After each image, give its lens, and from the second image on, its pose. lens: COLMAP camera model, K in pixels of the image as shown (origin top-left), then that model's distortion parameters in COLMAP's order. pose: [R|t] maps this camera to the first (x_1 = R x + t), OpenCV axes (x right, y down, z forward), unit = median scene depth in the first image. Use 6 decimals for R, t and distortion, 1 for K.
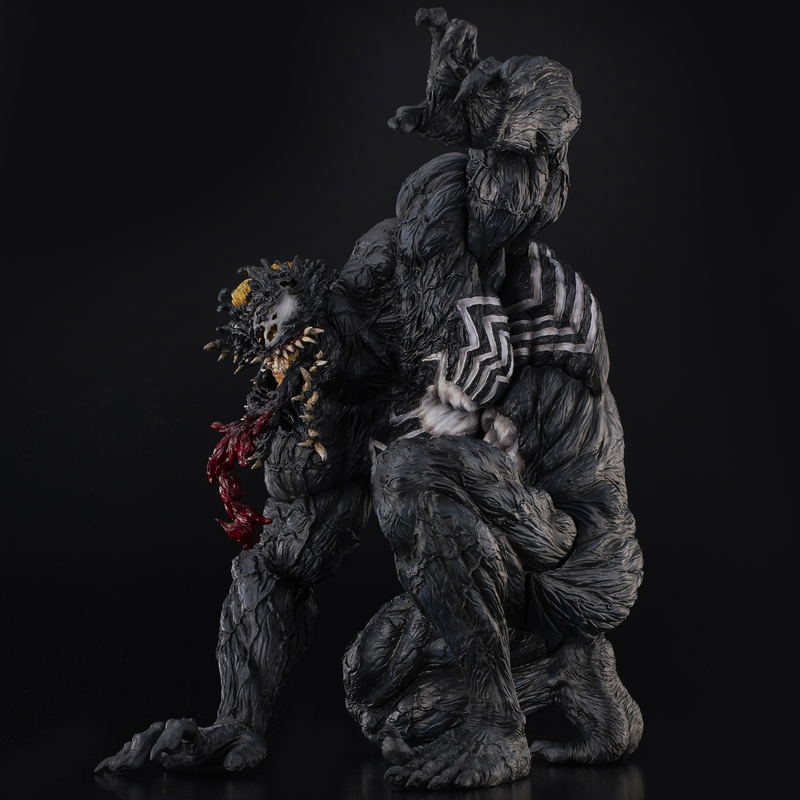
lens RADIAL K [[3475.4, 0, 401.2], [0, 3475.4, 400.5], [0, 0, 1]] dist [0.684806, -3.299582]
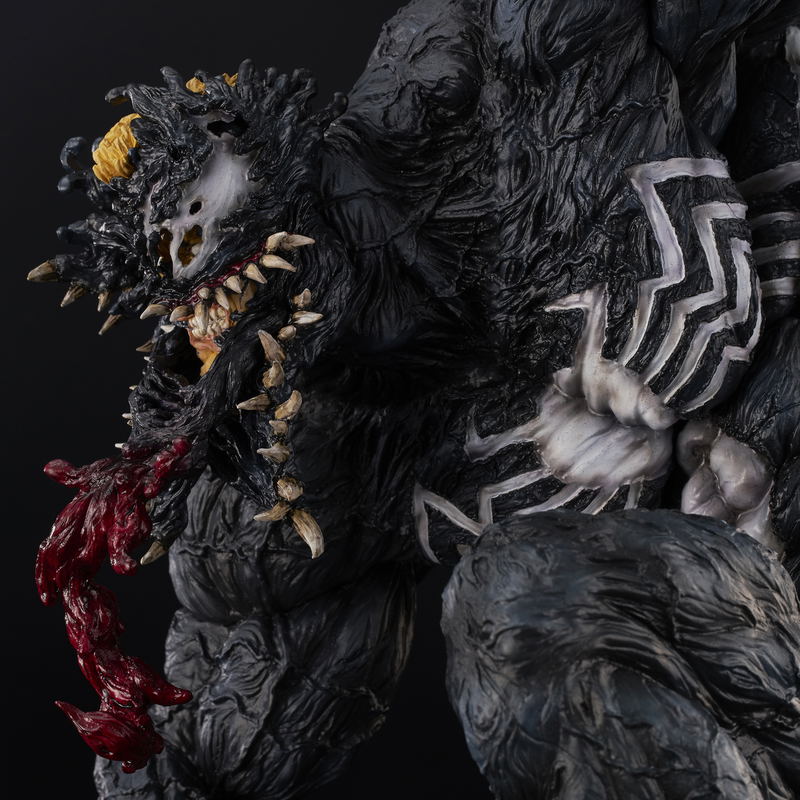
lens RADIAL K [[3889.3, 0, 398.9], [0, 3889.3, 412.6], [0, 0, 1]] dist [0.349548, -2.918559]
pose [[0.999585, -0.001328, 0.028782, -0.025367], [-0.000233, 0.998531, 0.054174, -0.024661], [-0.028812, -0.054158, 0.998117, 0.529818]]
